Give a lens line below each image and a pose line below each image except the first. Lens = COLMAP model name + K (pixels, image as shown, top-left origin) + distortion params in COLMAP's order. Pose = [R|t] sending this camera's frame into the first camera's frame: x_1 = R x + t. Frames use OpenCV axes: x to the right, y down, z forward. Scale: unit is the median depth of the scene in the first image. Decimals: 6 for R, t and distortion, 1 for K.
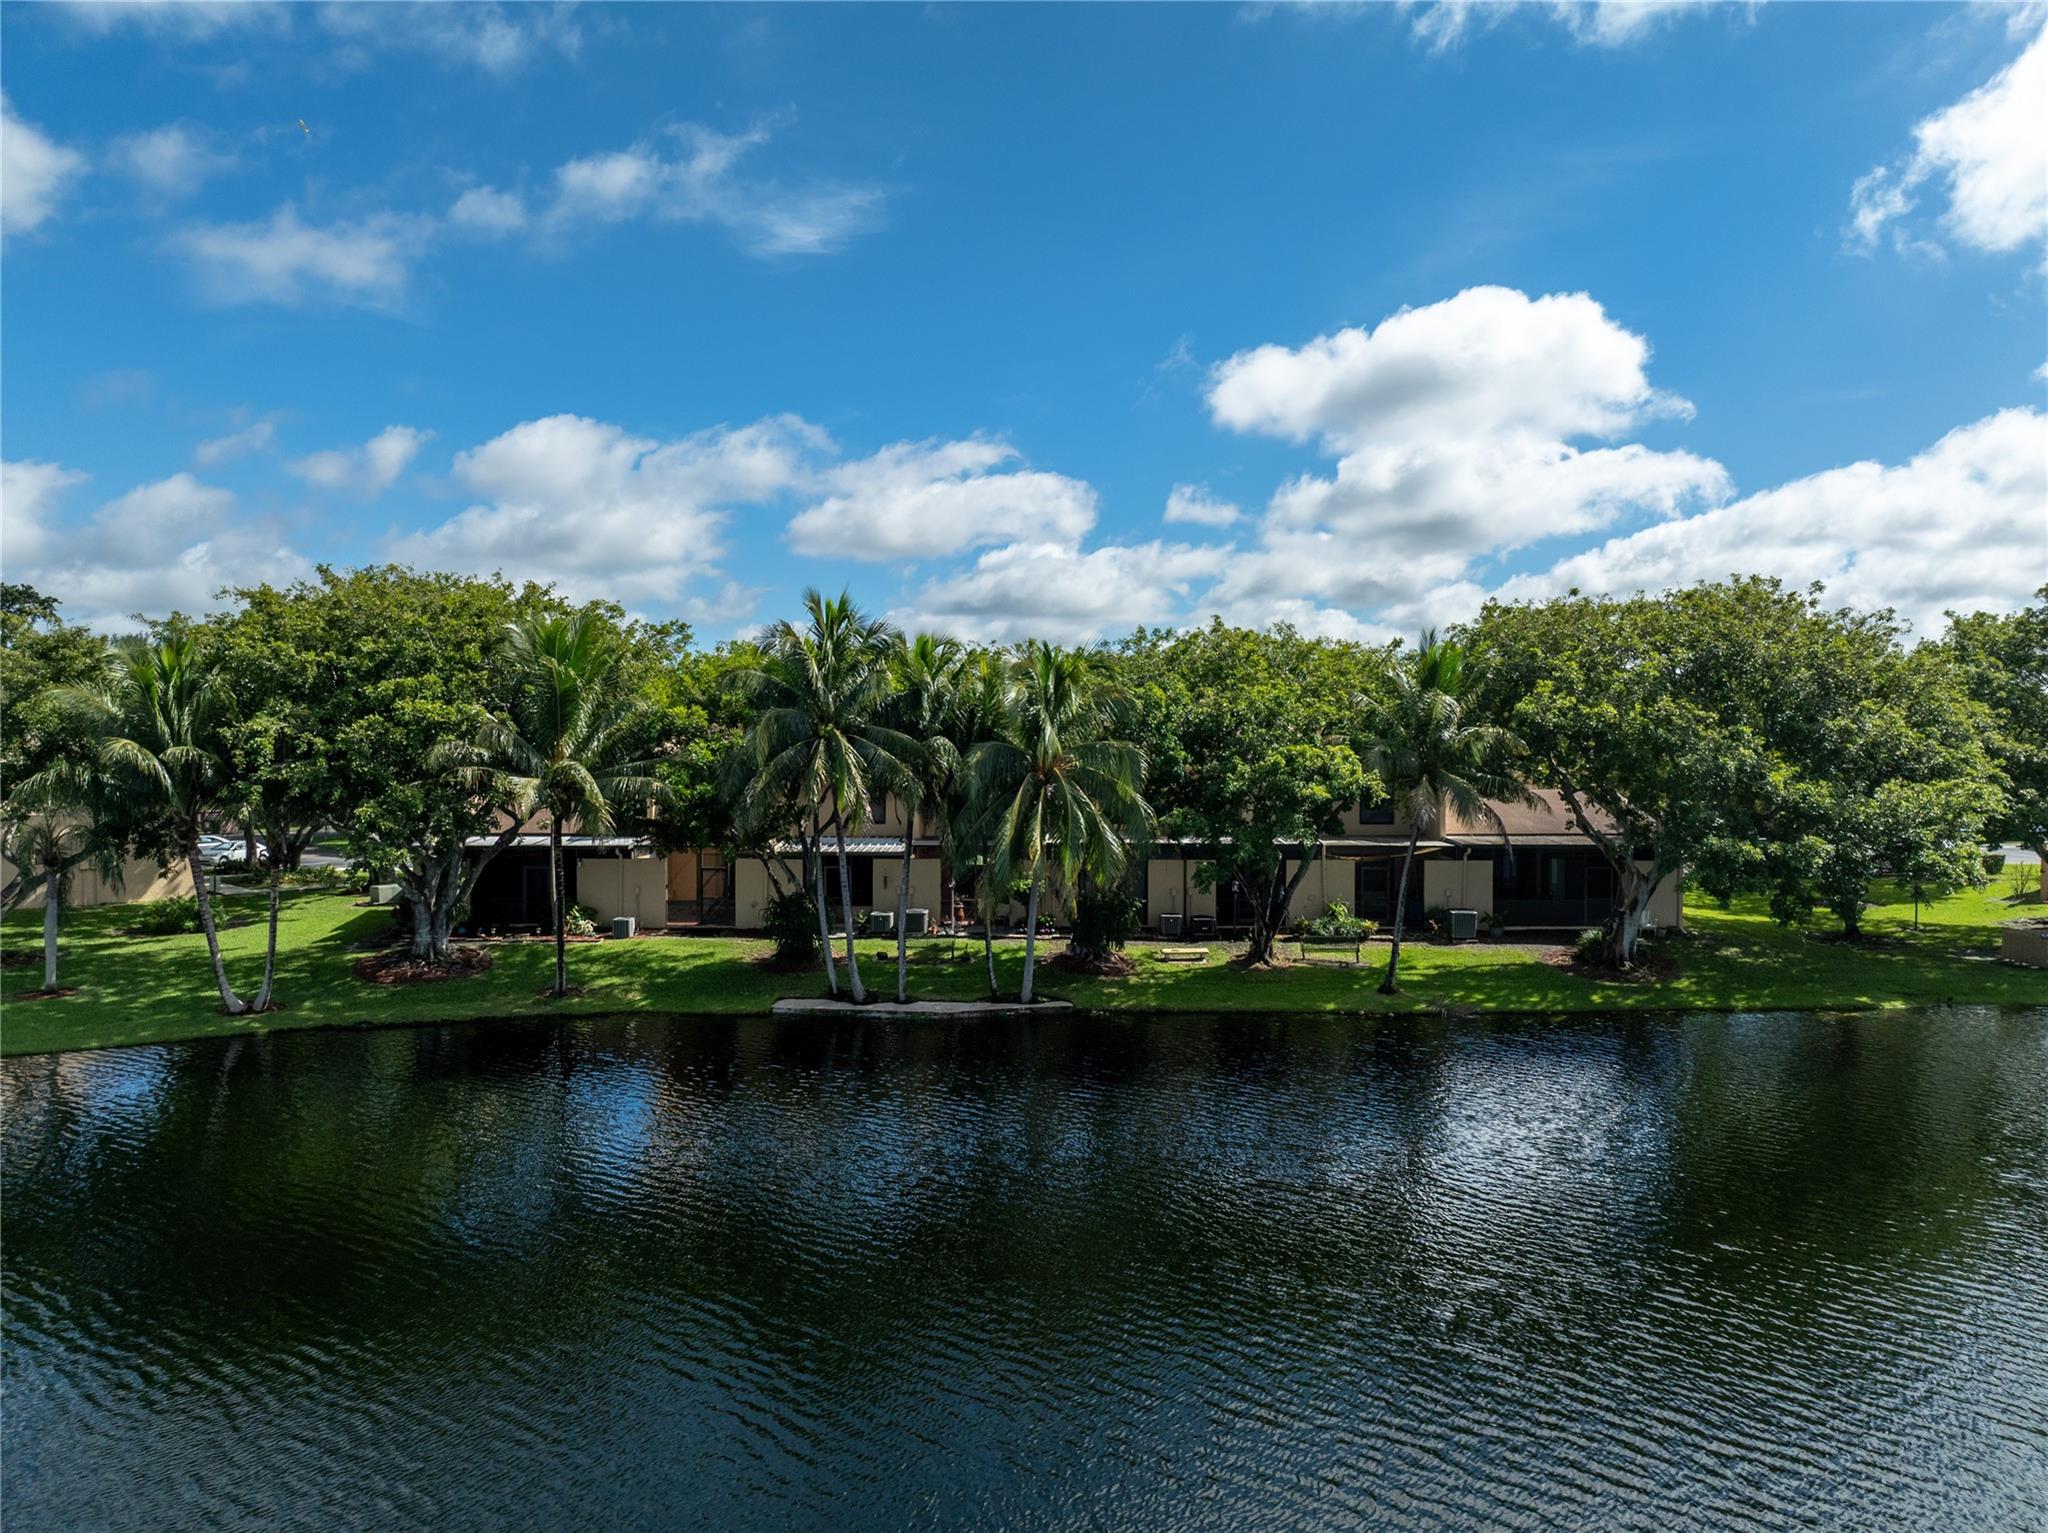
lens RADIAL K [[1416.3, 0, 1025.7], [0, 1416.3, 772.4], [0, 0, 1]] dist [-0.007146, -0.001749]
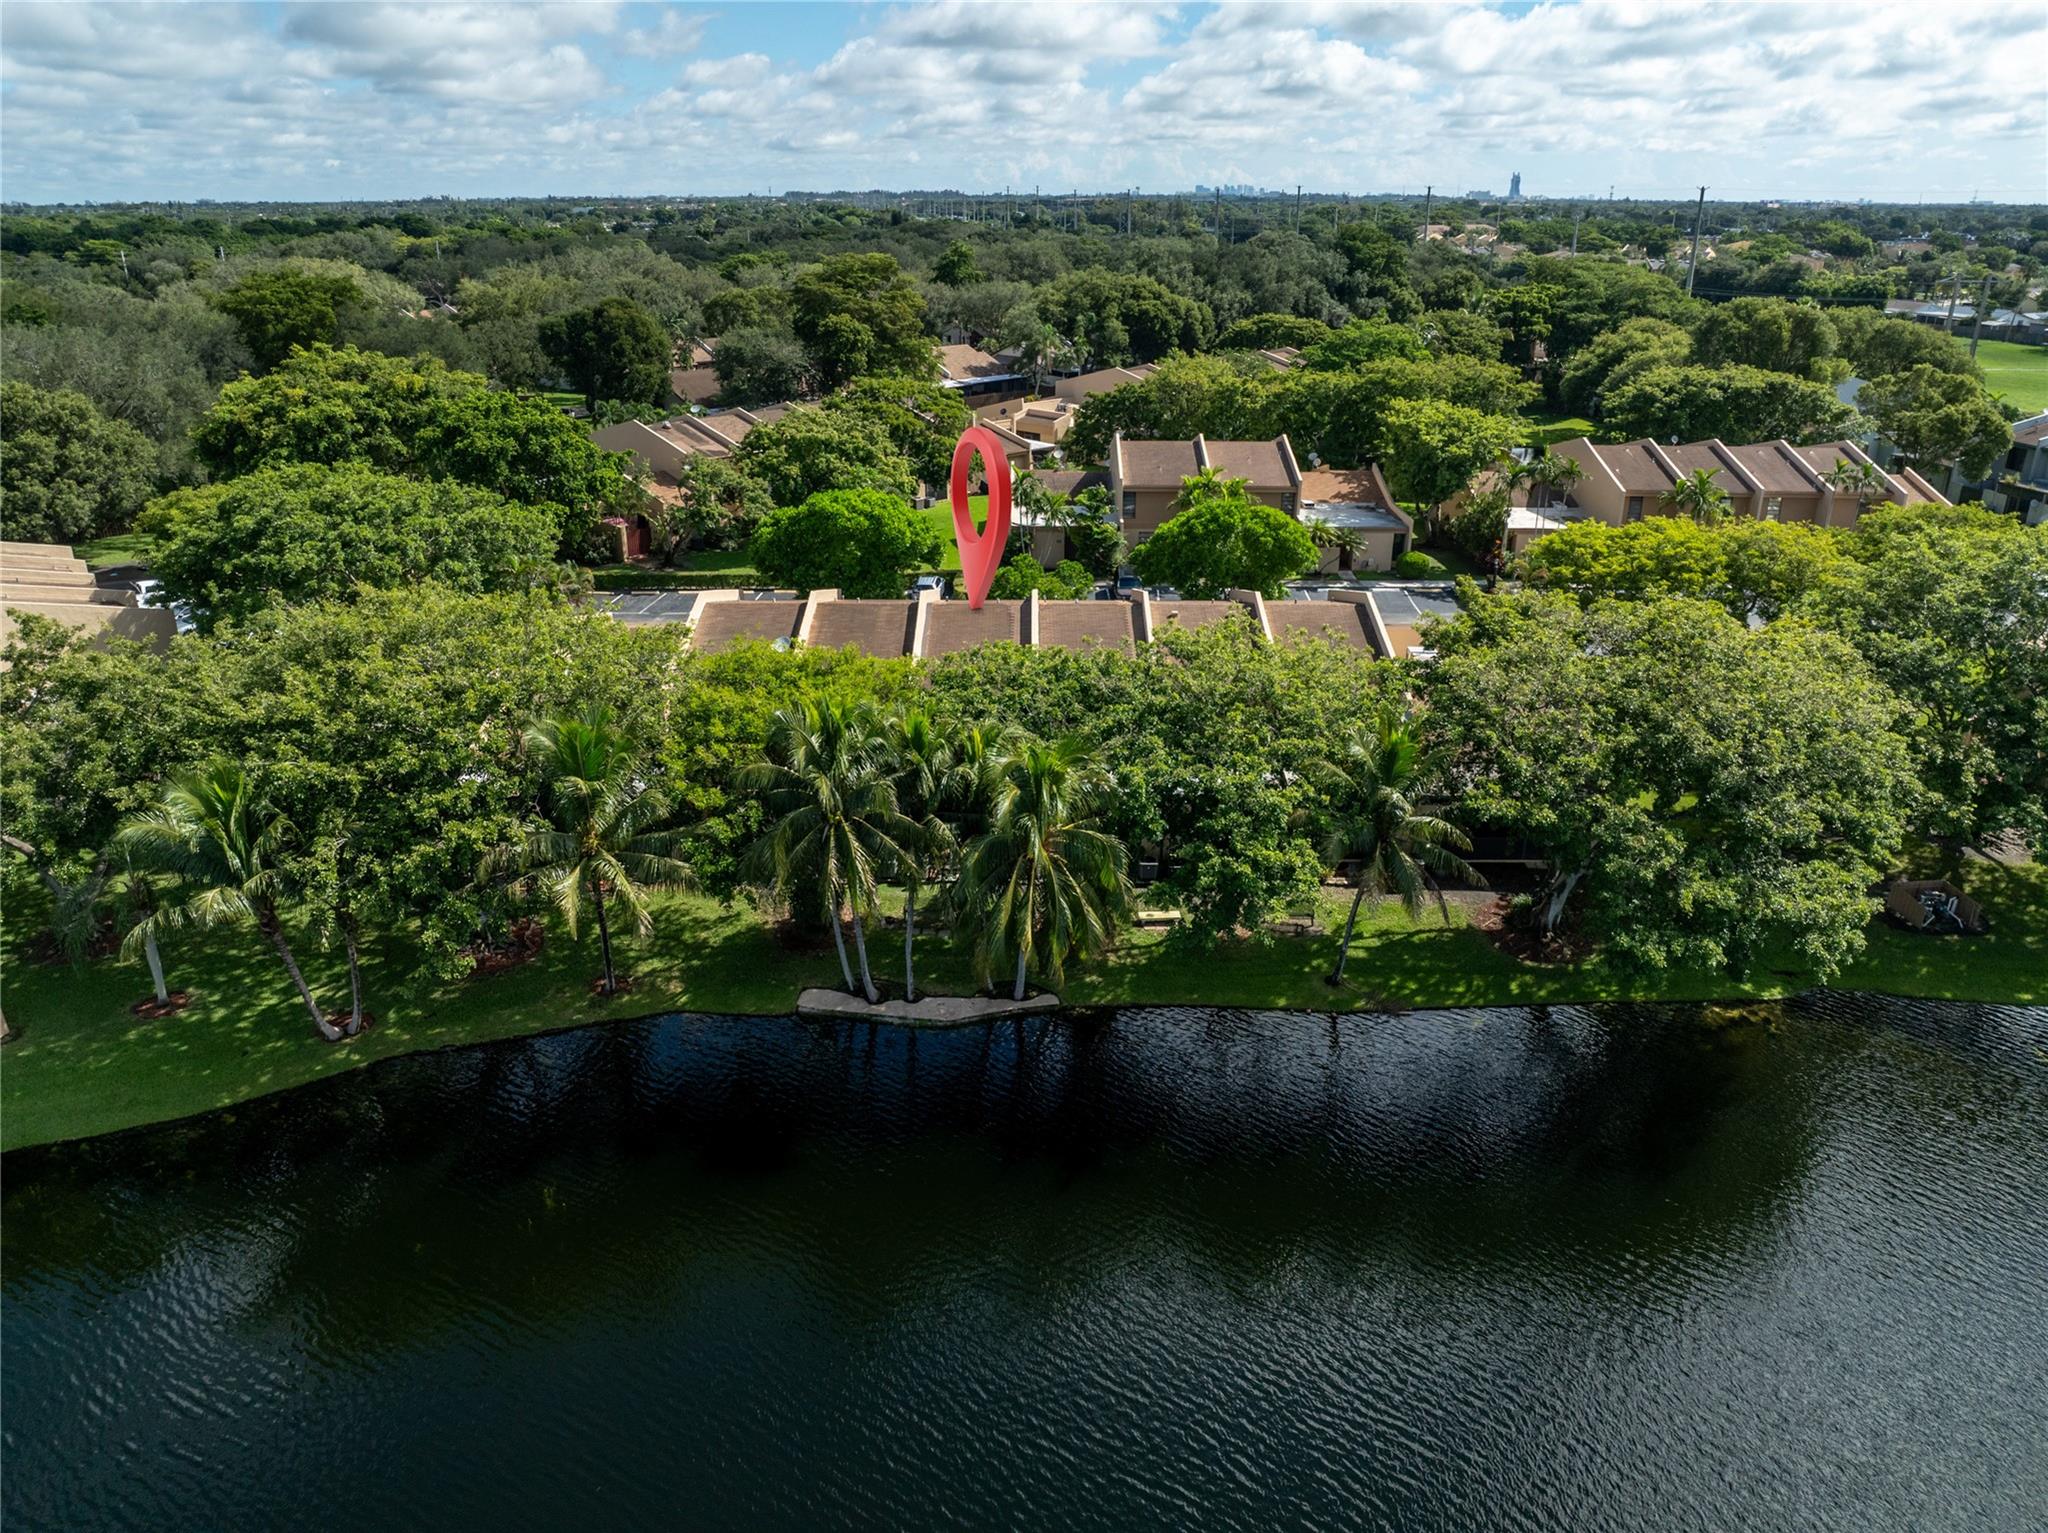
lens RADIAL K [[1416.3, 0, 1025.7], [0, 1416.3, 772.4], [0, 0, 1]] dist [-0.007146, -0.001749]
pose [[0.999968, -0.001446, 0.007816, -0.002072], [-0.001474, 0.932512, 0.361136, -0.407768], [-0.007811, -0.361136, 0.932480, -0.005873]]
